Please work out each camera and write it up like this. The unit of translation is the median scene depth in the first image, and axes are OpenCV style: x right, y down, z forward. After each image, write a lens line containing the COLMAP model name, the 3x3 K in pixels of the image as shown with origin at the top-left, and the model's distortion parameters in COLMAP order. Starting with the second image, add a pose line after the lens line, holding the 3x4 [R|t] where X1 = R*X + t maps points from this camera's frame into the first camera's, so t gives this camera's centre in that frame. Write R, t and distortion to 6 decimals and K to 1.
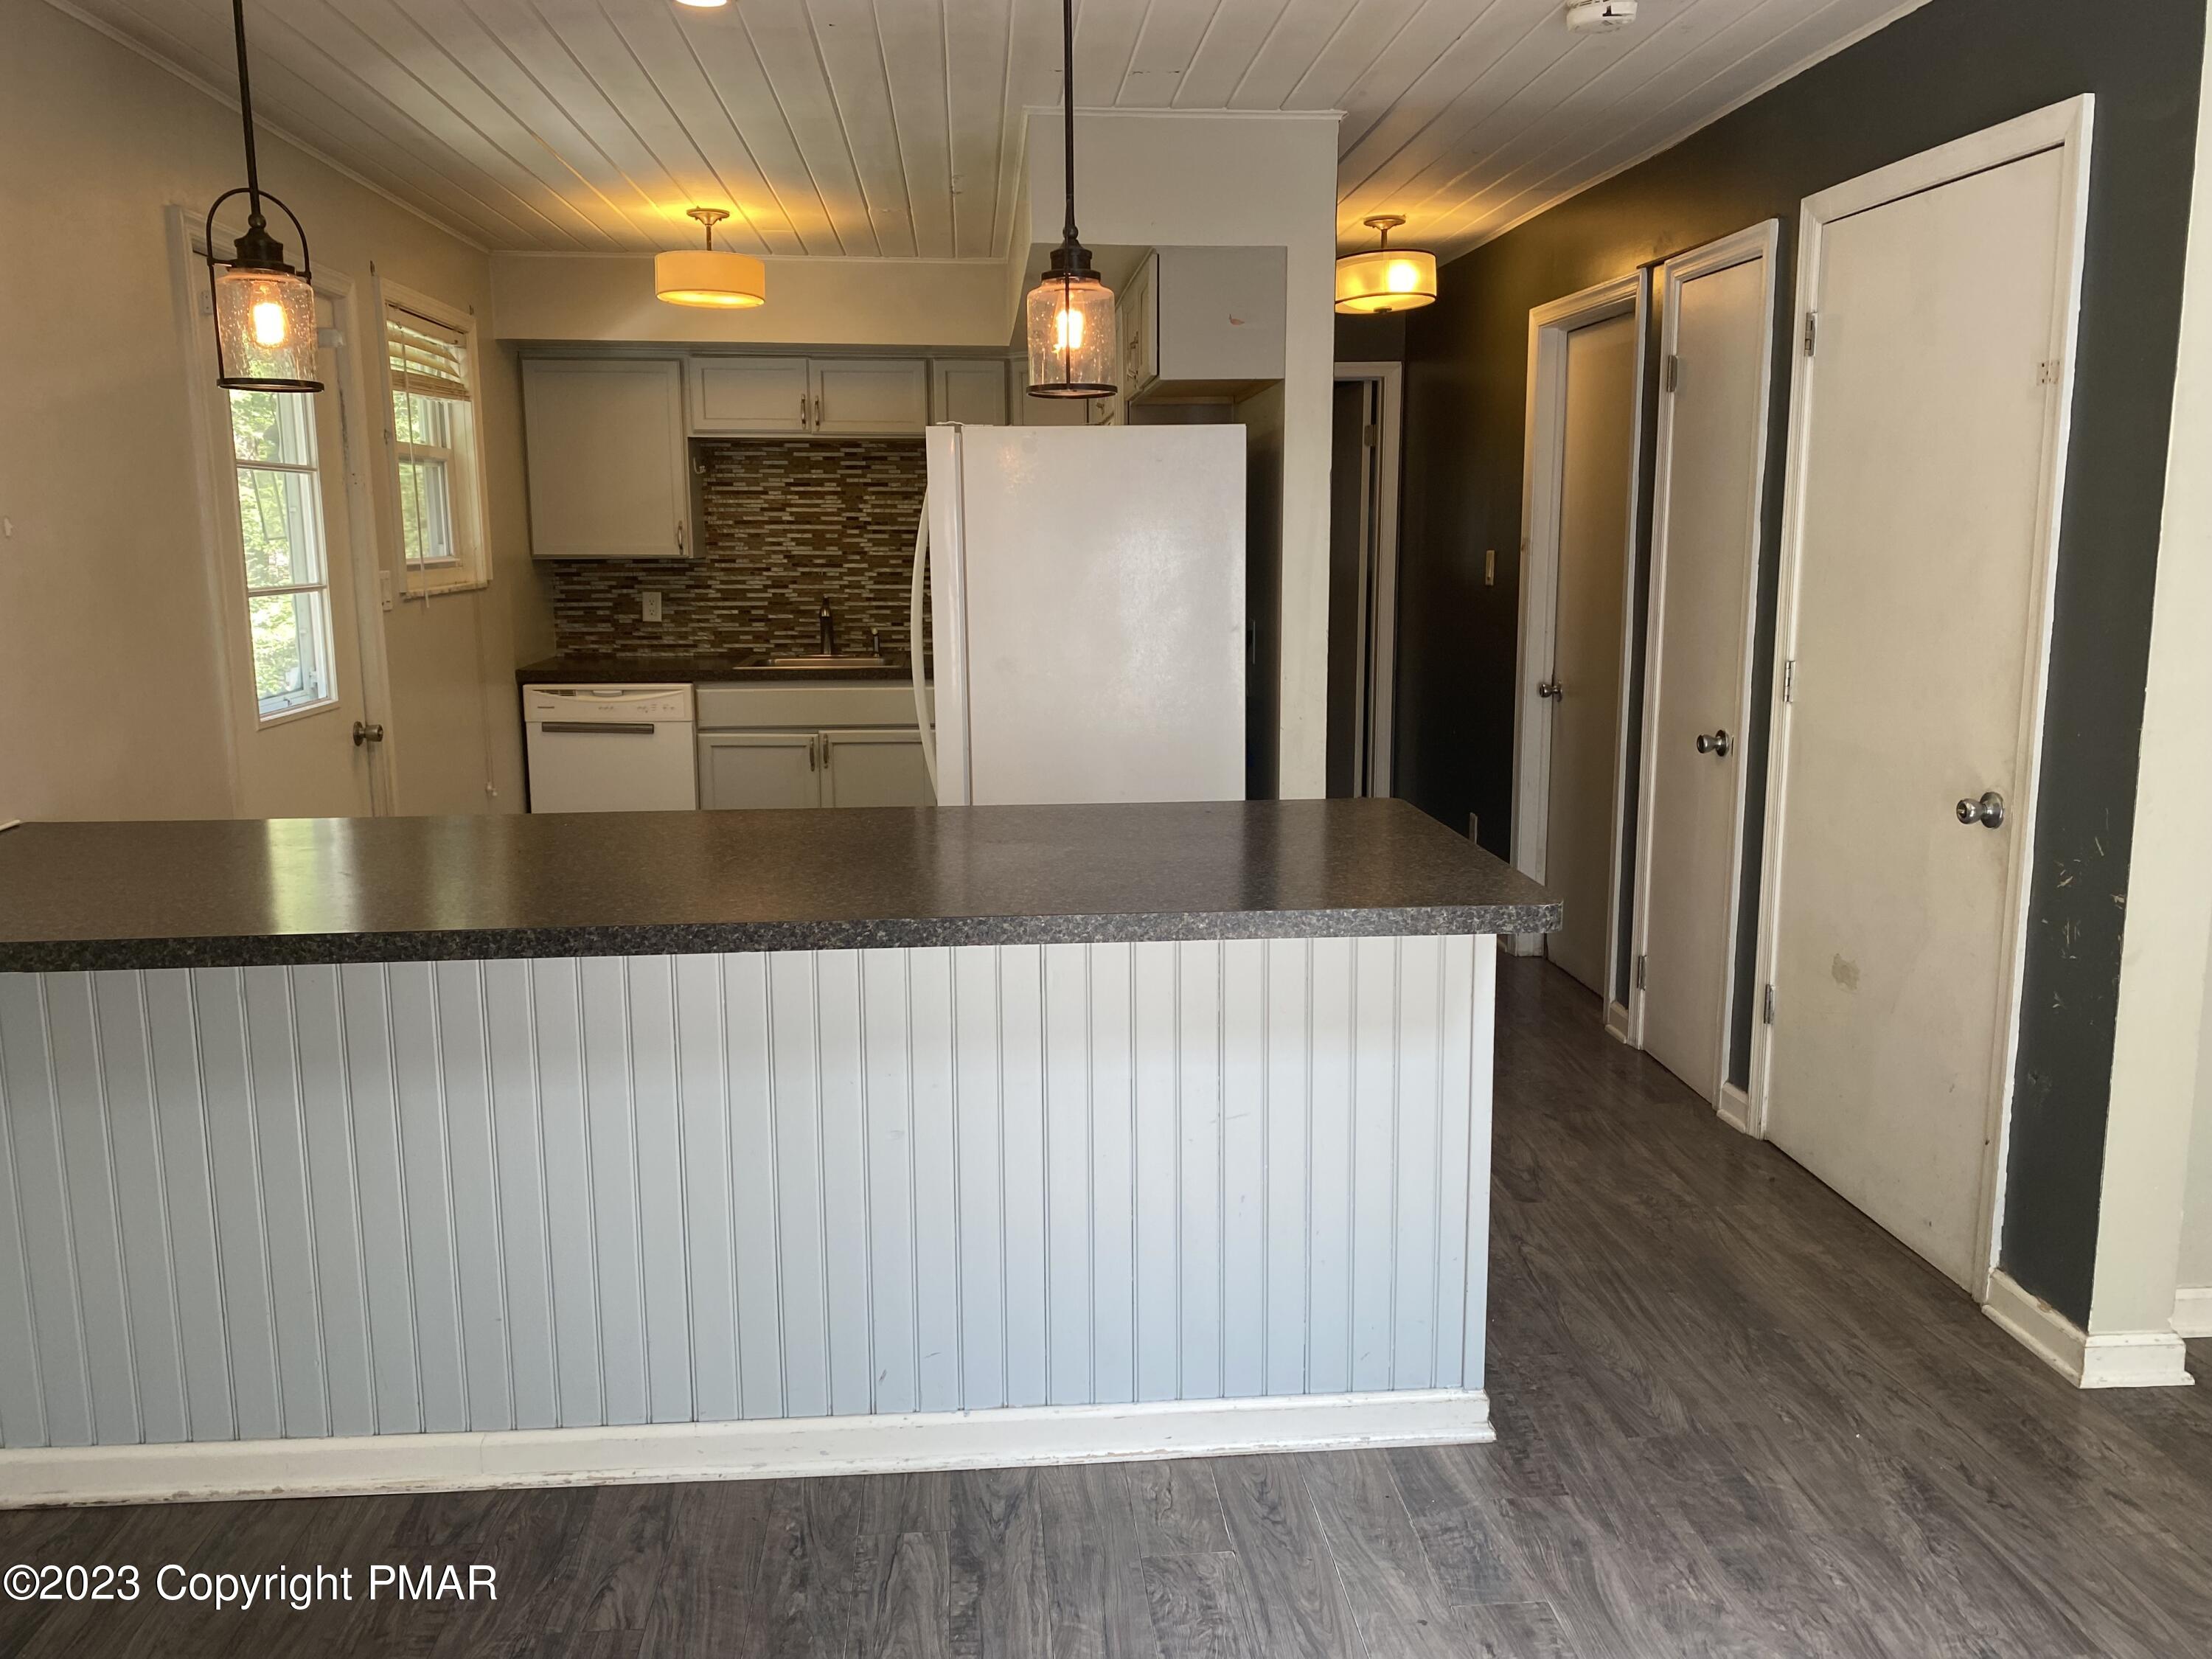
lens RADIAL K [[1679.3, 0, 1098.5], [0, 1679.3, 821.1], [0, 0, 1]] dist [0.033323, -0.010388]
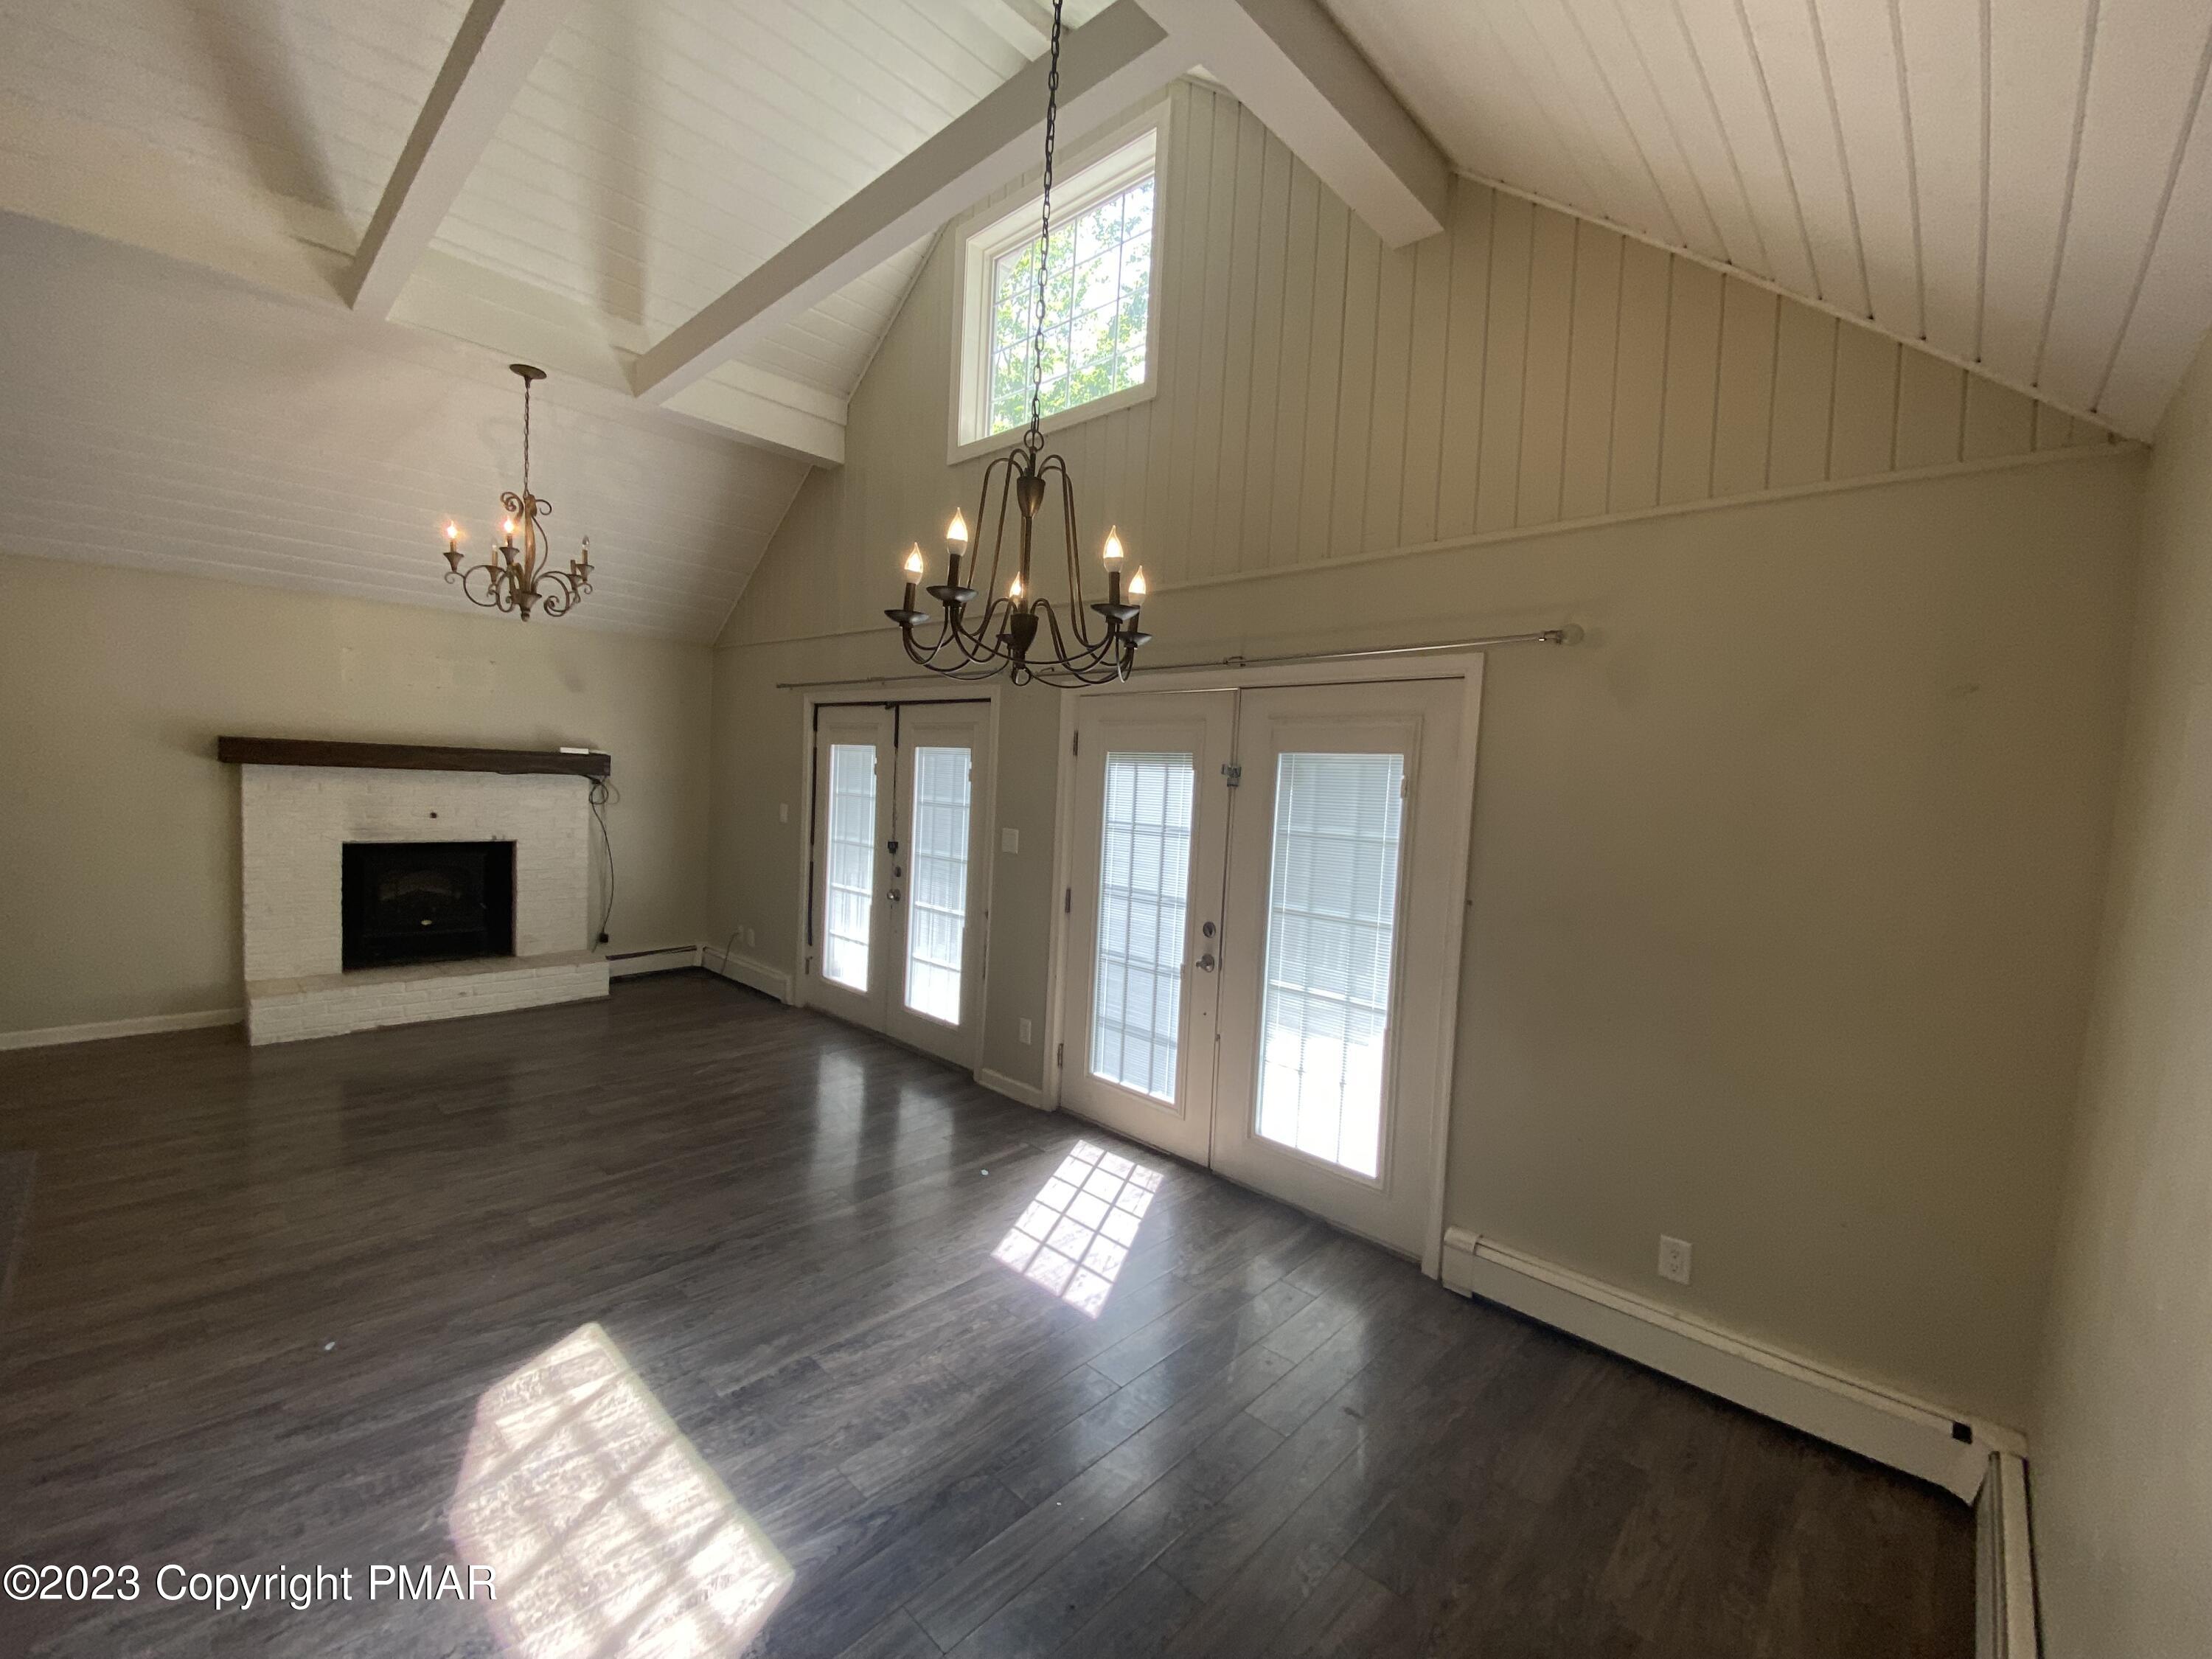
lens RADIAL K [[898.5, 0, 1115.7], [0, 898.5, 827.8], [0, 0, 1]] dist [-0.002677, -0.004266]
pose [[-0.681208, -0.070381, 0.728699, -0.242386], [0.078830, 0.982529, 0.168589, -0.078068], [-0.727833, 0.172288, -0.663759, 0.290444]]
